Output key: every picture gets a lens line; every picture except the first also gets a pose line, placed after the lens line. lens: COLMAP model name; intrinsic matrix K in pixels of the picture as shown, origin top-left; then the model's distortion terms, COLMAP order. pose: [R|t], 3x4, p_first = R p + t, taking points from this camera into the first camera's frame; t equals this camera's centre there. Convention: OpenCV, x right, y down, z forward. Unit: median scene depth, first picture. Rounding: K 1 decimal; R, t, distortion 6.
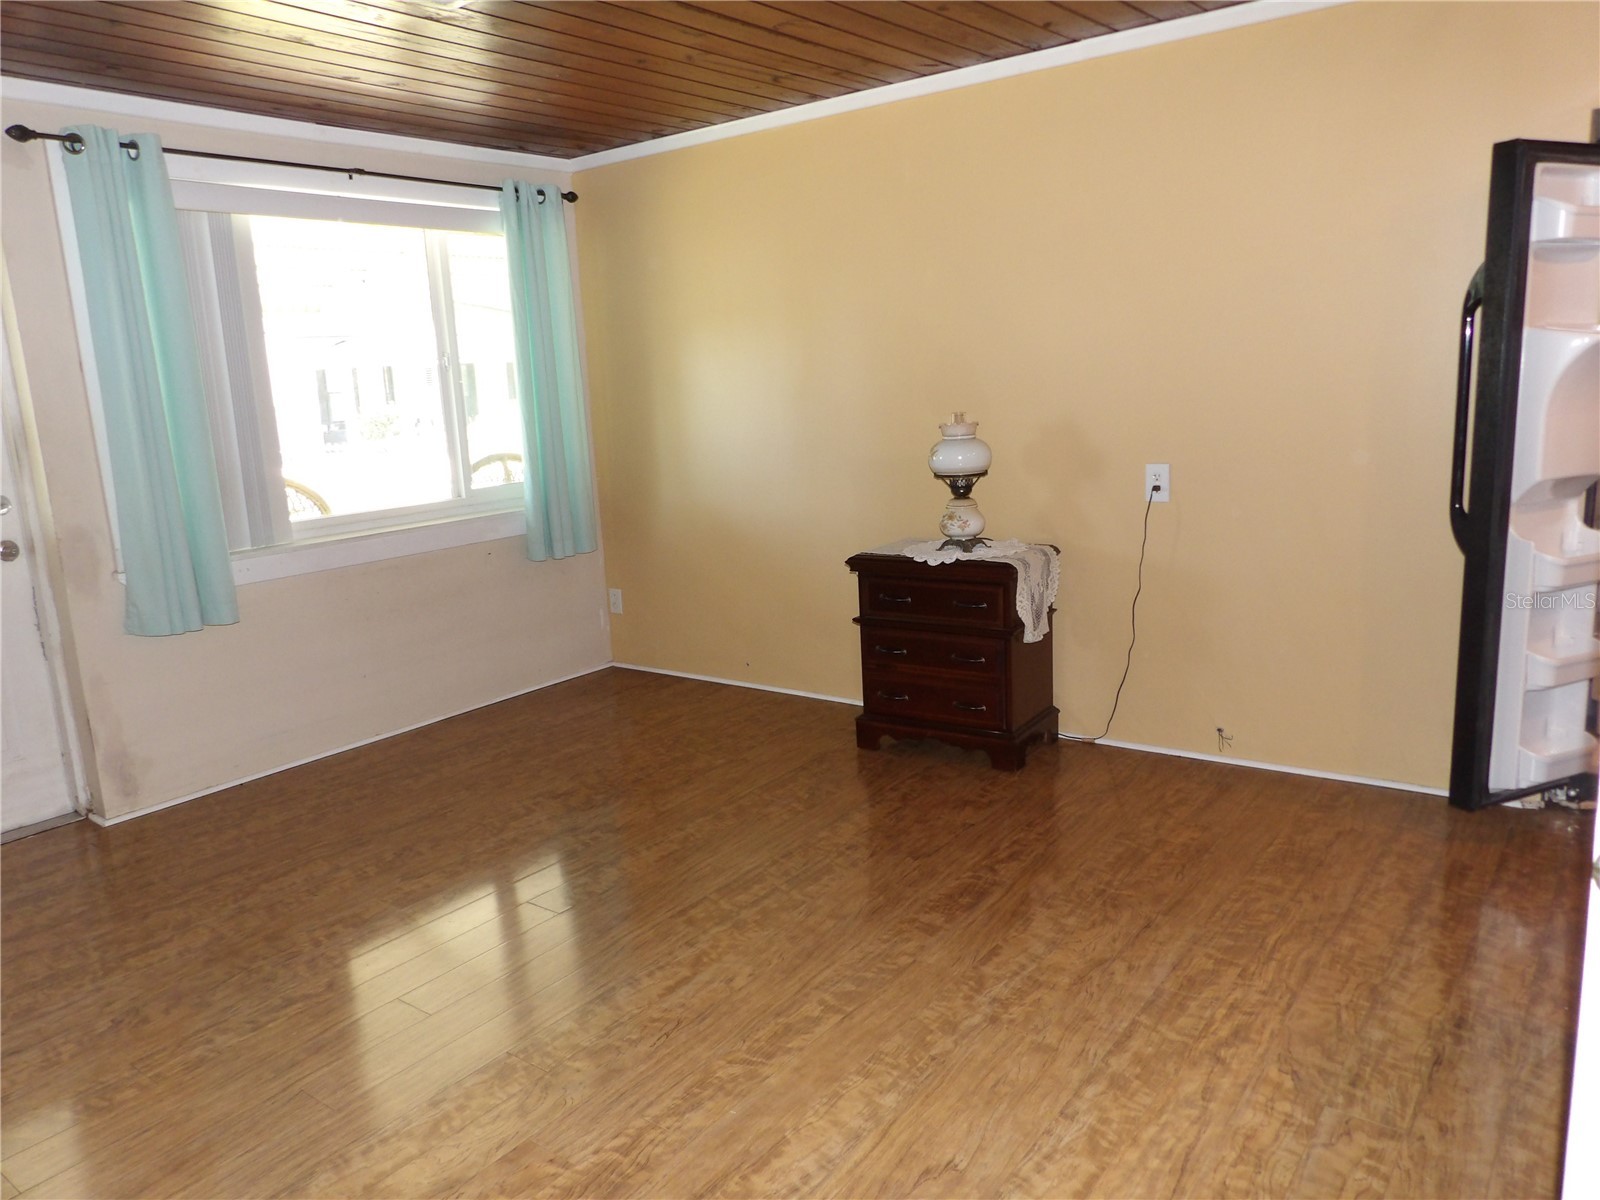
lens RADIAL K [[1146.4, 0, 780.0], [0, 1146.4, 595.2], [0, 0, 1]] dist [-0.026547, 0.037174]
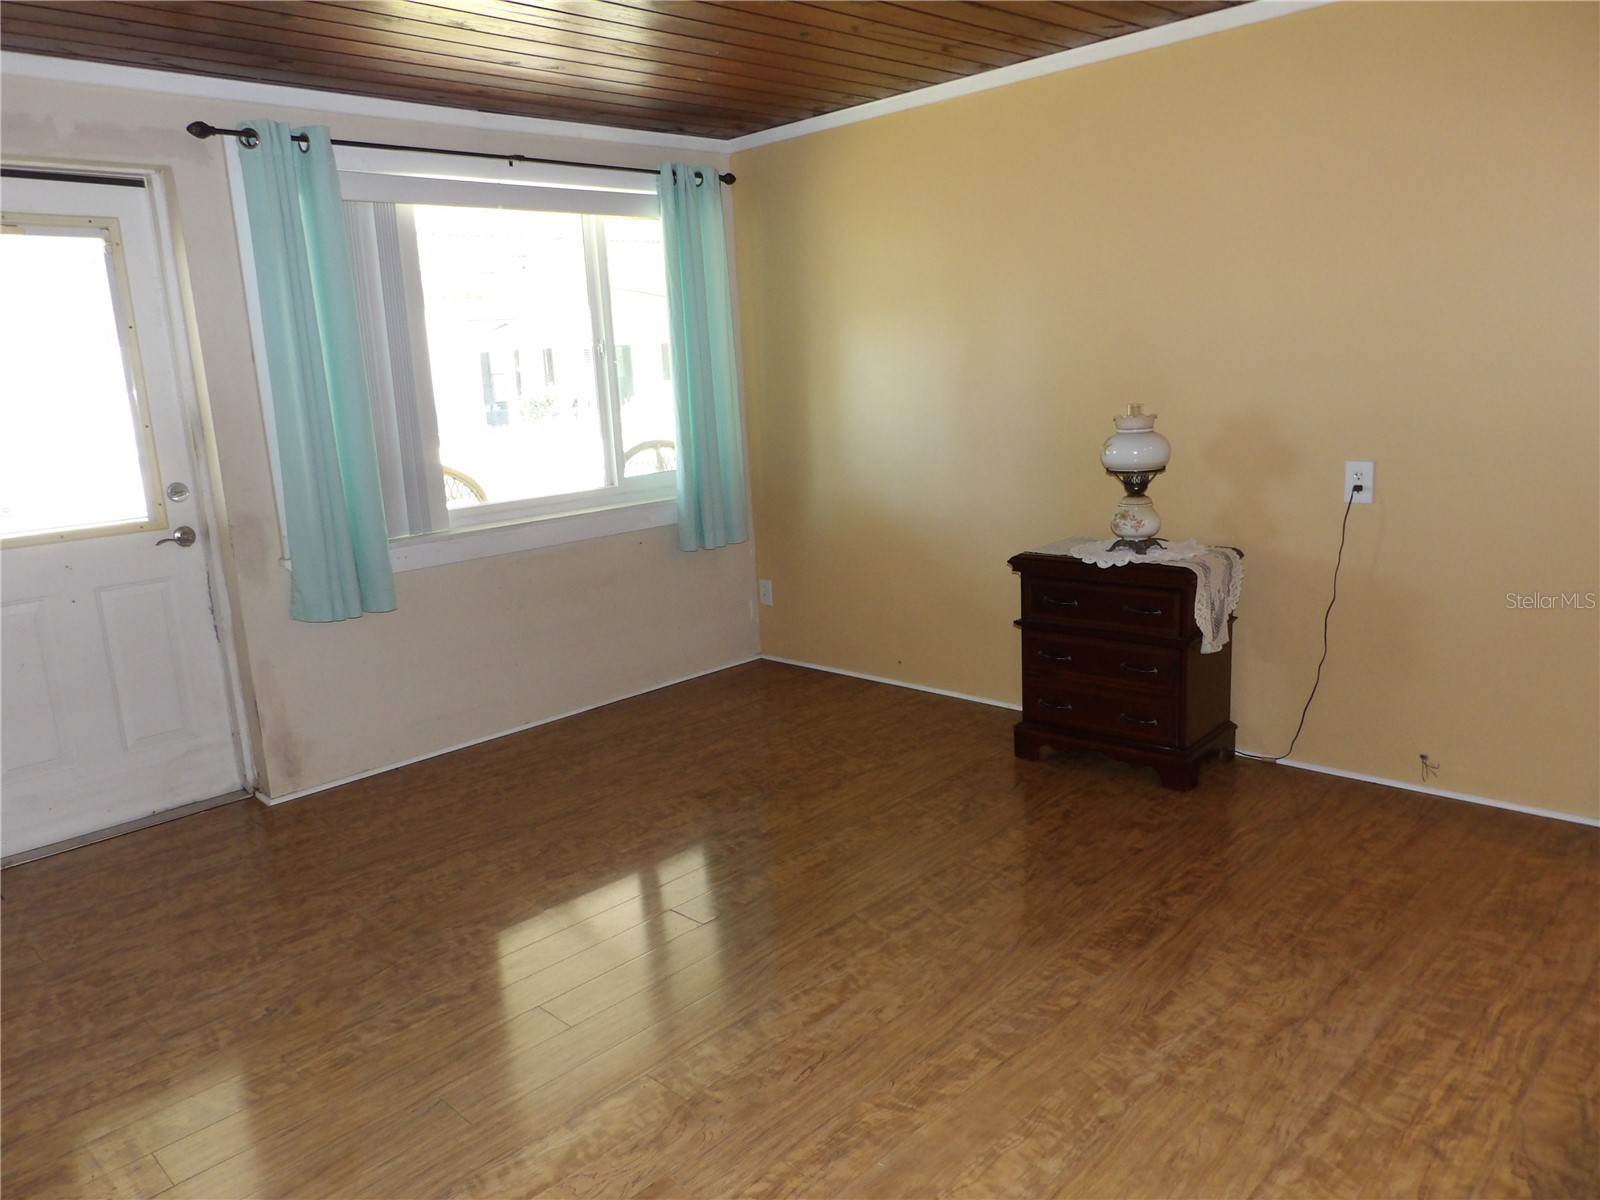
lens RADIAL K [[1146.4, 0, 779.7], [0, 1146.4, 597.1], [0, 0, 1]] dist [-0.026547, 0.037174]
pose [[0.991529, 0.023968, -0.127655, -0.009716], [-0.021519, 0.999558, 0.020536, -0.017968], [0.128091, -0.017615, 0.991606, 0.045980]]
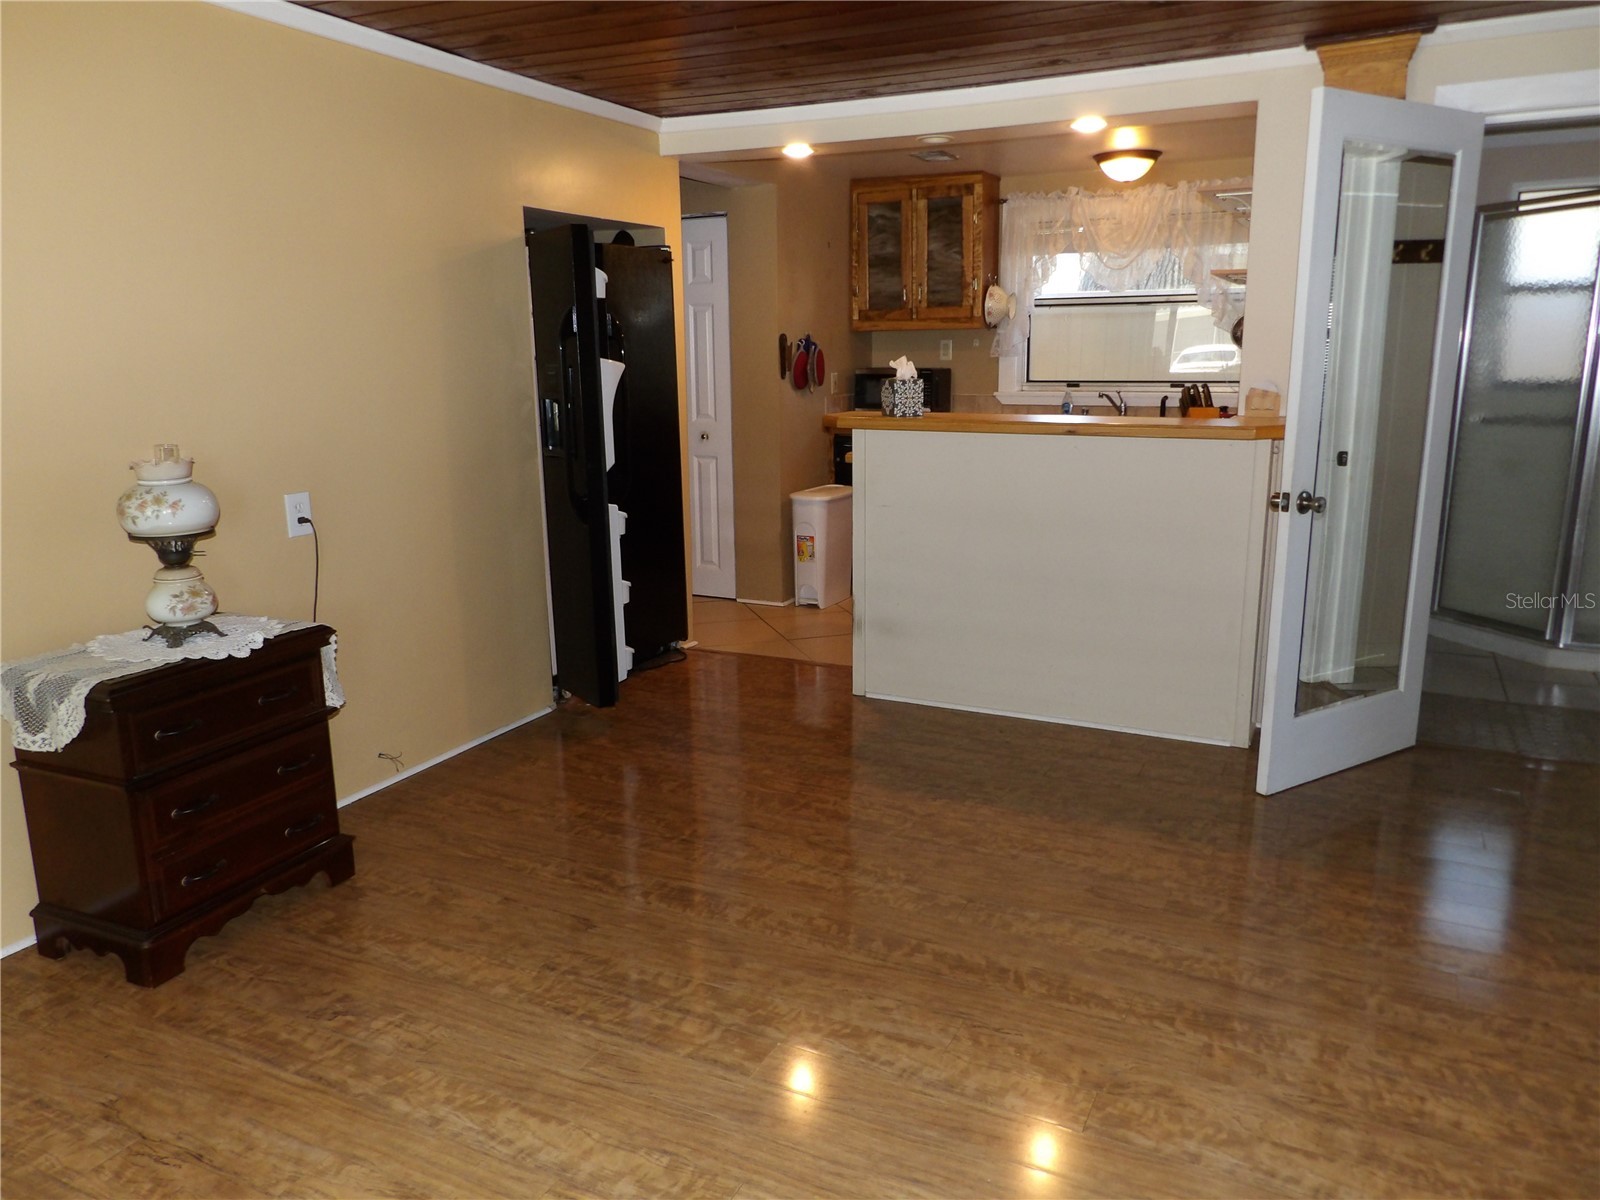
lens RADIAL K [[1146.4, 0, 778.3], [0, 1146.4, 604.0], [0, 0, 1]] dist [-0.026547, 0.037174]
pose [[-0.186662, -0.159289, 0.969425, -0.695351], [0.202449, 0.959352, 0.196616, -0.148099], [-0.961339, 0.232959, -0.146827, 0.892285]]
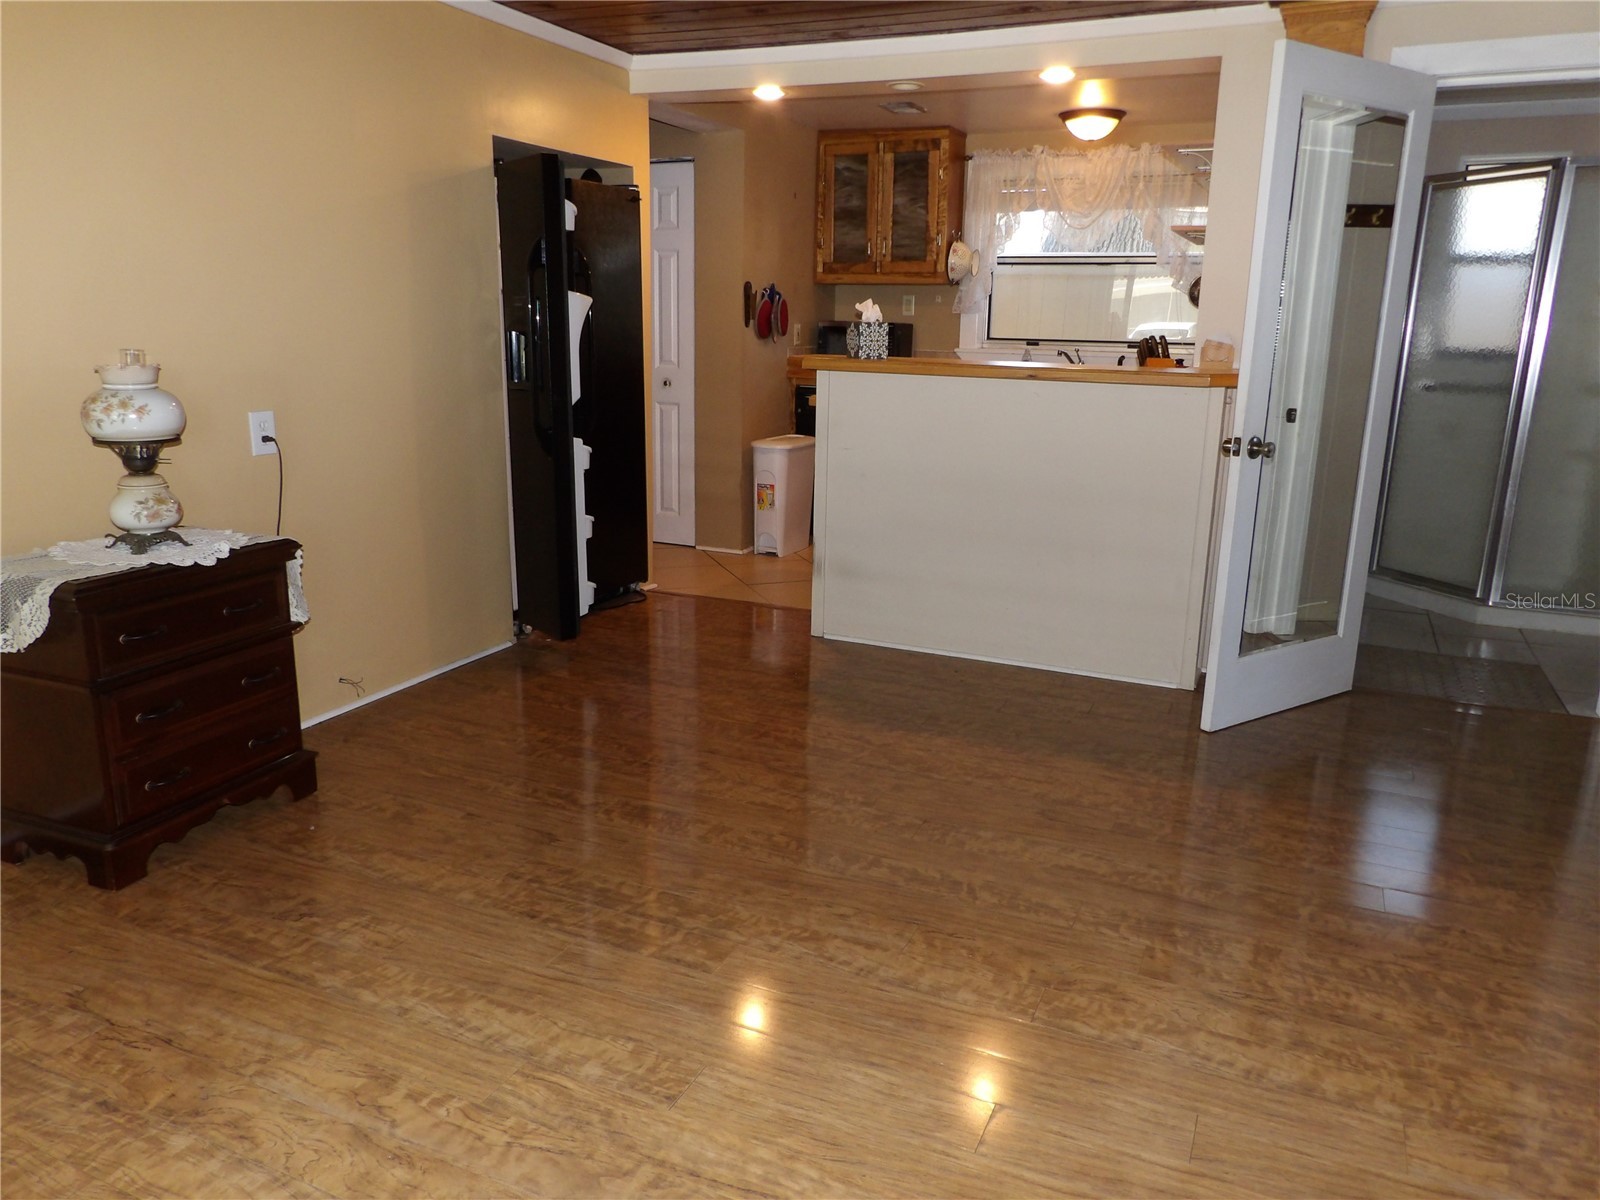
lens RADIAL K [[1146.4, 0, 780.2], [0, 1146.4, 602.4], [0, 0, 1]] dist [-0.026547, 0.037174]
pose [[-0.225188, -0.186728, 0.956255, -0.714956], [0.172841, 0.958241, 0.227818, -0.118740], [-0.958862, 0.216582, -0.183510, 0.913293]]
